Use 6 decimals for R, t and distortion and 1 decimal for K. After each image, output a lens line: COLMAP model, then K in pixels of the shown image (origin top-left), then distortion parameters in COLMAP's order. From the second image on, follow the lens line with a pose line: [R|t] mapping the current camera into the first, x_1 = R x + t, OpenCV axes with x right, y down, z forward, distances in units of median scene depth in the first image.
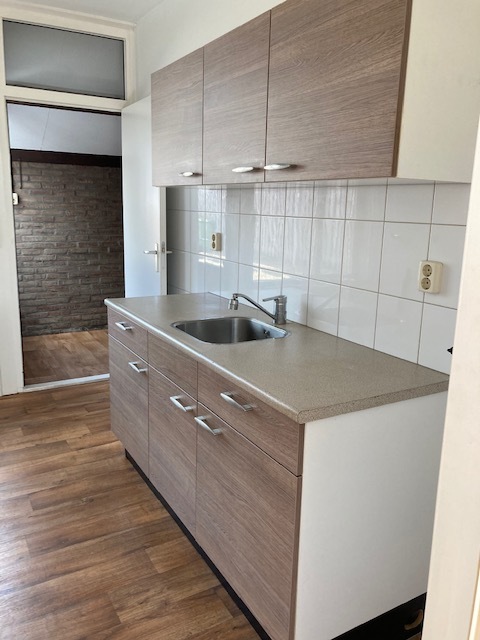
lens RADIAL K [[527.0, 0, 240.0], [0, 527.0, 320.4], [0, 0, 1]] dist [0.037537, 0.000330]
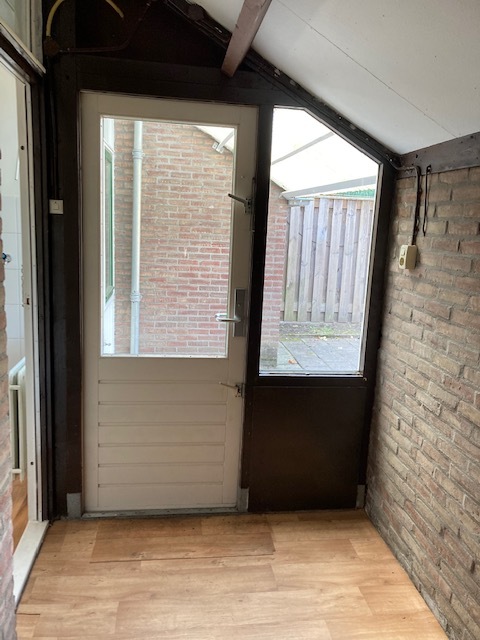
lens RADIAL K [[527.0, 0, 240.8], [0, 527.0, 318.1], [0, 0, 1]] dist [0.037537, 0.000330]
pose [[-0.367897, 0.131884, -0.920467, 0.053973], [-0.251449, 0.938902, 0.235025, -0.245022], [0.895224, 0.317915, -0.312257, 1.007963]]
